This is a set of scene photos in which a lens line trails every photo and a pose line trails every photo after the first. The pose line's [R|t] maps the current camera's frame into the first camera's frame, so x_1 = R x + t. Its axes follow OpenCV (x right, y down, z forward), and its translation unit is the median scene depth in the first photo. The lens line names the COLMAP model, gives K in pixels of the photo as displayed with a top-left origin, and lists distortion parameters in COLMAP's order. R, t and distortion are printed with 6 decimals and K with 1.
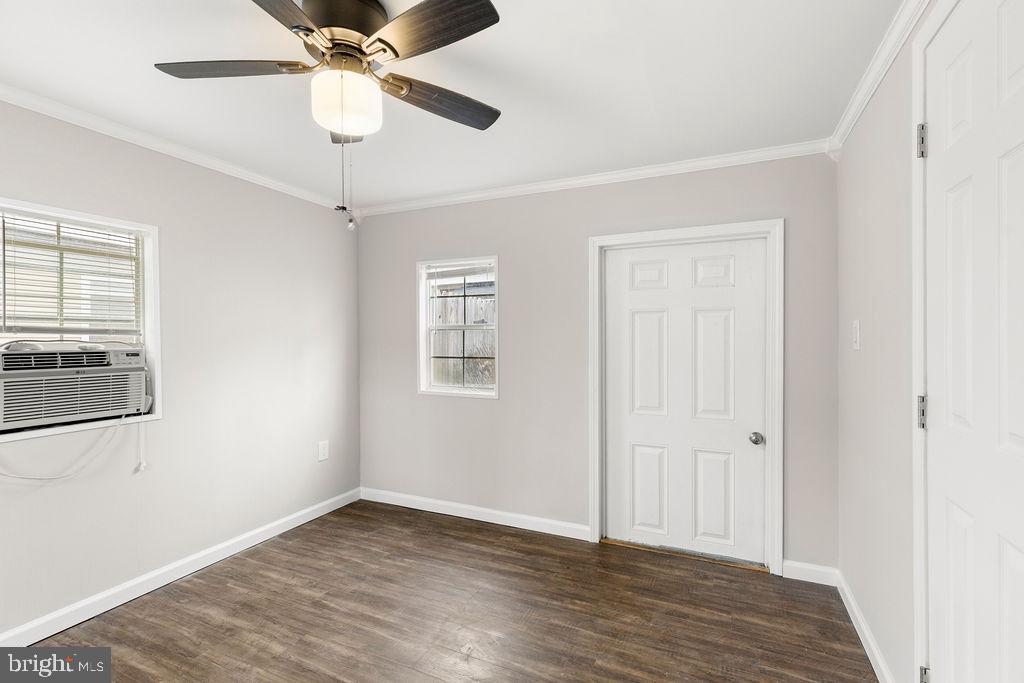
lens RADIAL K [[460.7, 0, 511.3], [0, 460.7, 342.3], [0, 0, 1]] dist [0.000802, 0.000227]
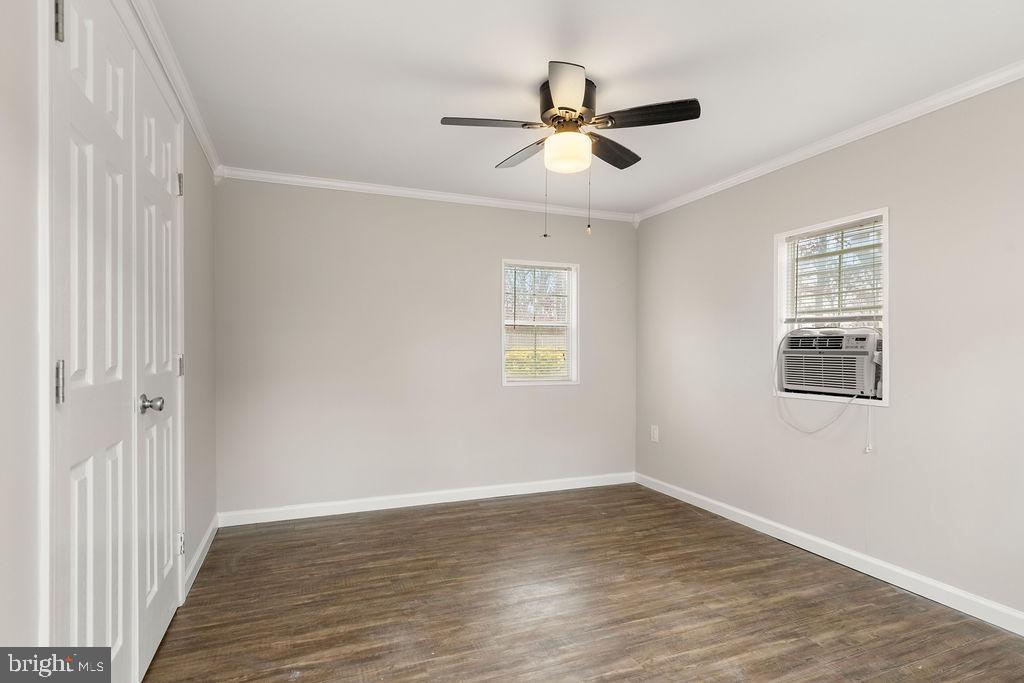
lens RADIAL K [[528.5, 0, 510.5], [0, 528.5, 344.1], [0, 0, 1]] dist [0.001011, 0.000582]
pose [[-0.684423, -0.002140, -0.729082, 0.627042], [-0.004662, 0.999988, 0.001442, 0.041137], [0.729071, 0.004386, -0.684424, 1.282645]]
